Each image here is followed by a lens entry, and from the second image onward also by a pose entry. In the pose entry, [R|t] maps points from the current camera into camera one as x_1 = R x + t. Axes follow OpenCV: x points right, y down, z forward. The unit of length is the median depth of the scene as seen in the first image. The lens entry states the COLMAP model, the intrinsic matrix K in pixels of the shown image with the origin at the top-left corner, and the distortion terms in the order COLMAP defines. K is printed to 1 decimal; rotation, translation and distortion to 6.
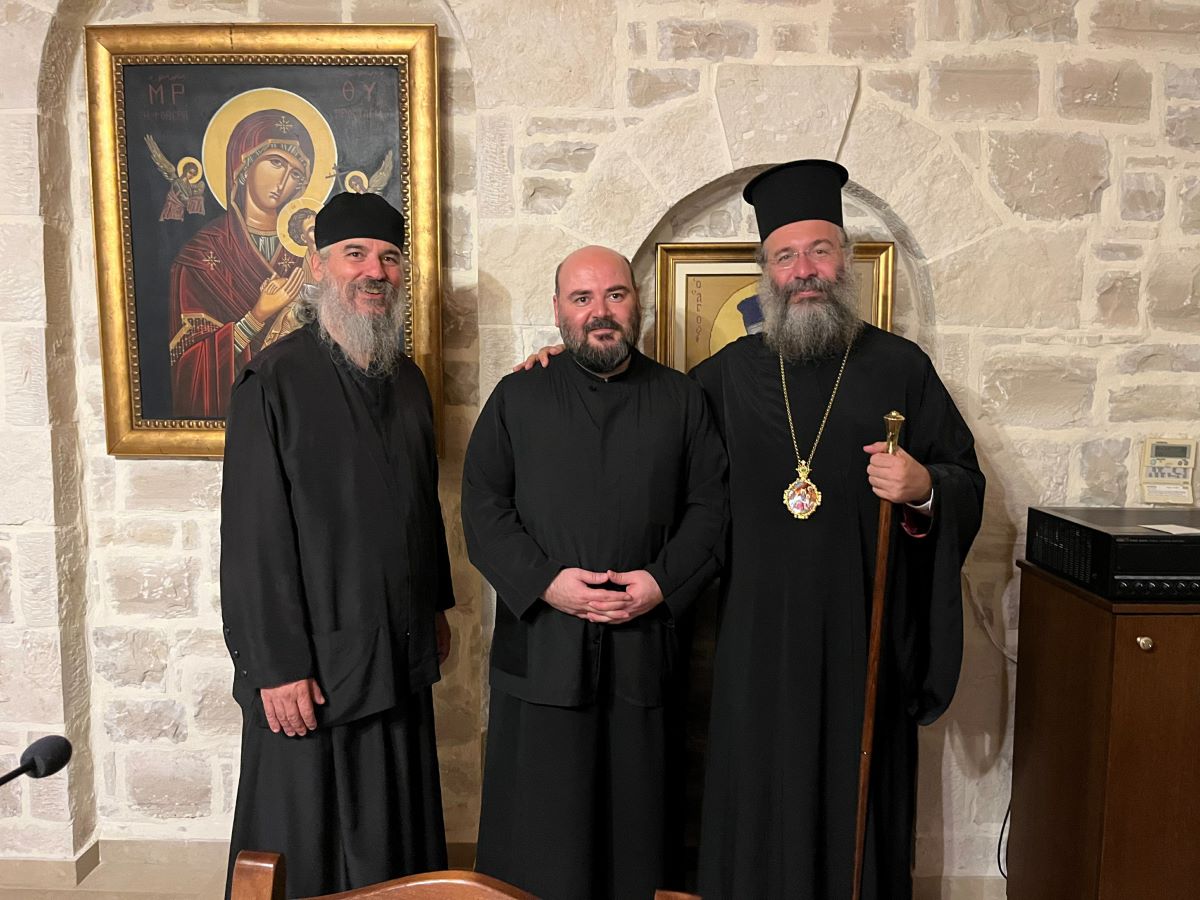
lens RADIAL K [[922.4, 0, 593.6], [0, 922.4, 457.3], [0, 0, 1]] dist [0.060566, -0.089998]
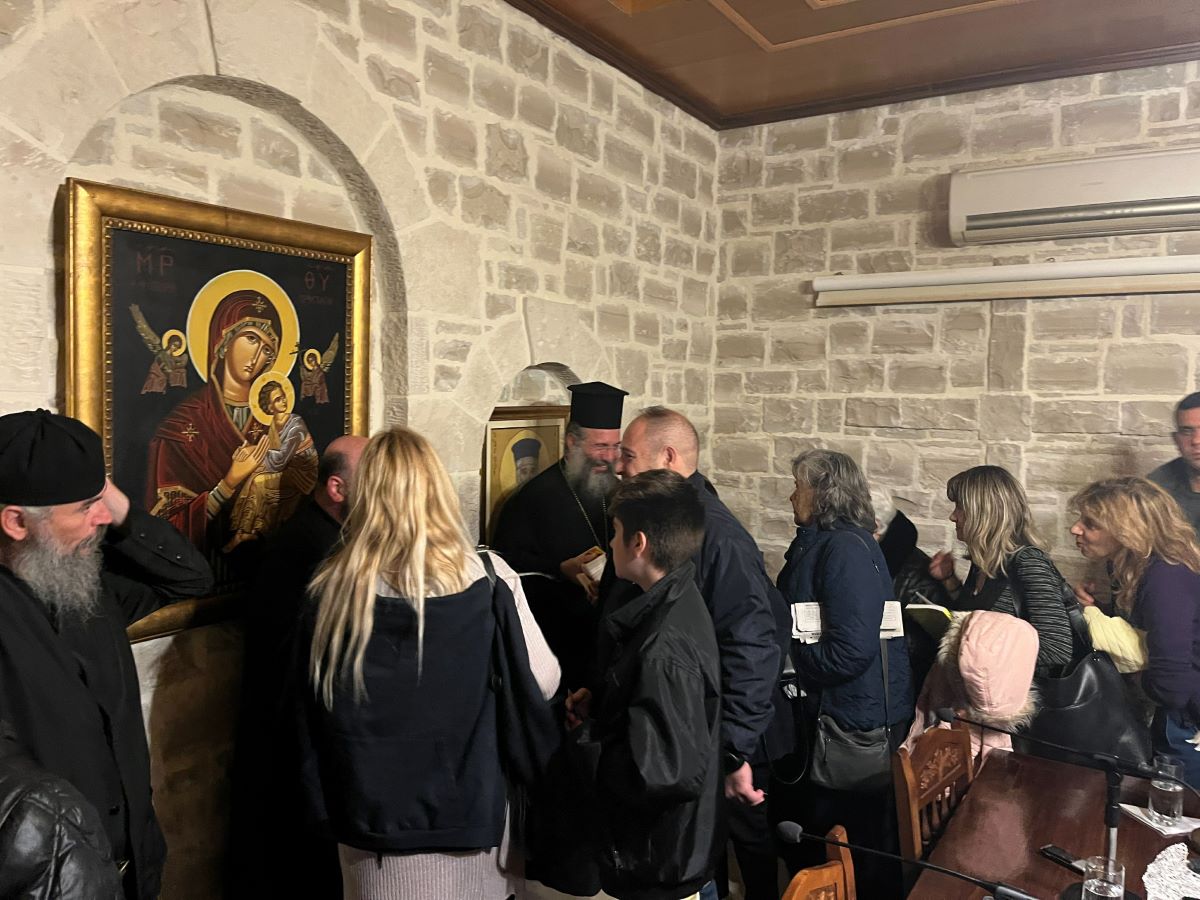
lens RADIAL K [[914.6, 0, 602.7], [0, 914.6, 447.3], [0, 0, 1]] dist [0.060091, -0.085995]
pose [[0.521497, -0.050048, 0.851784, -1.045240], [0.063992, 0.997761, 0.019447, -0.191397], [-0.850850, 0.044366, 0.523532, 0.120413]]
